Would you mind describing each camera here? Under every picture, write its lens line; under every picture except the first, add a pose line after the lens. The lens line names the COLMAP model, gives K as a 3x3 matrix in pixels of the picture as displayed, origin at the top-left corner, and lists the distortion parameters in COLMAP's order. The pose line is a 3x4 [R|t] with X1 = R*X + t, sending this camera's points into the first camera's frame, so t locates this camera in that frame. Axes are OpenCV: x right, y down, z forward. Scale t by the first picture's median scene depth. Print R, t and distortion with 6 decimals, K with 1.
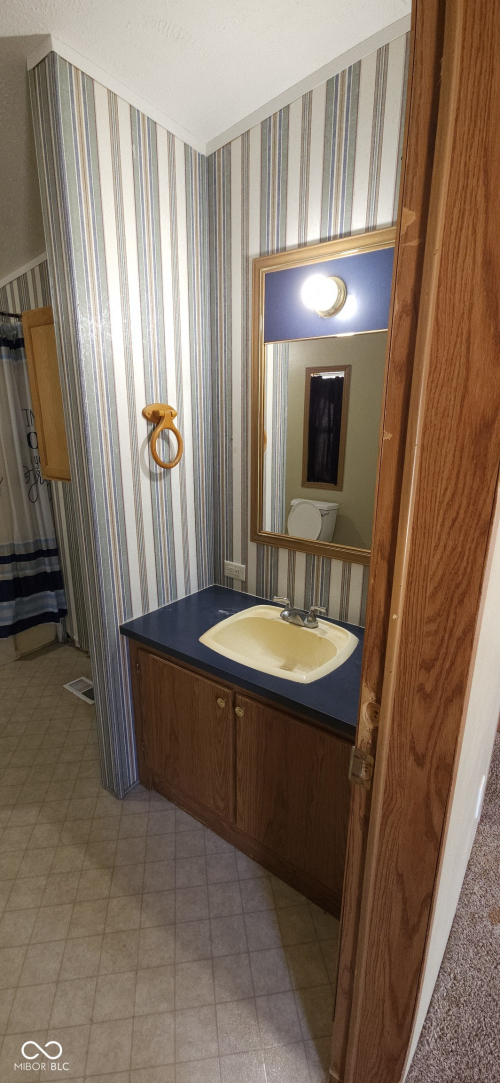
lens RADIAL K [[444.4, 0, 253.0], [0, 444.4, 542.0], [0, 0, 1]] dist [0.007954, -0.004033]
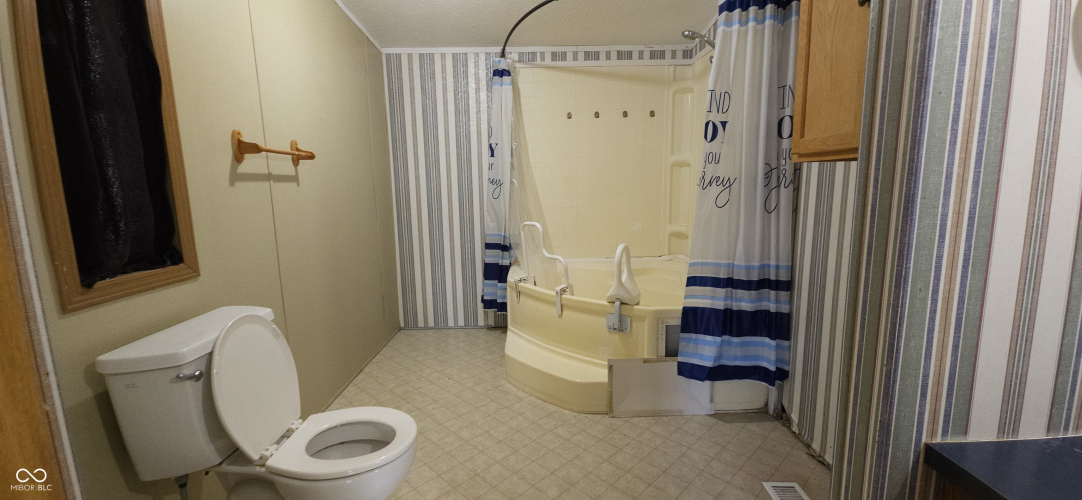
lens RADIAL K [[444.0, 0, 539.9], [0, 444.0, 253.0], [0, 0, 1]] dist [0.007954, -0.004033]
pose [[0.589315, 0.110840, -0.800264, -0.120731], [-0.192899, 0.981199, -0.006151, 0.052847], [0.784536, 0.157995, 0.599617, 0.270401]]
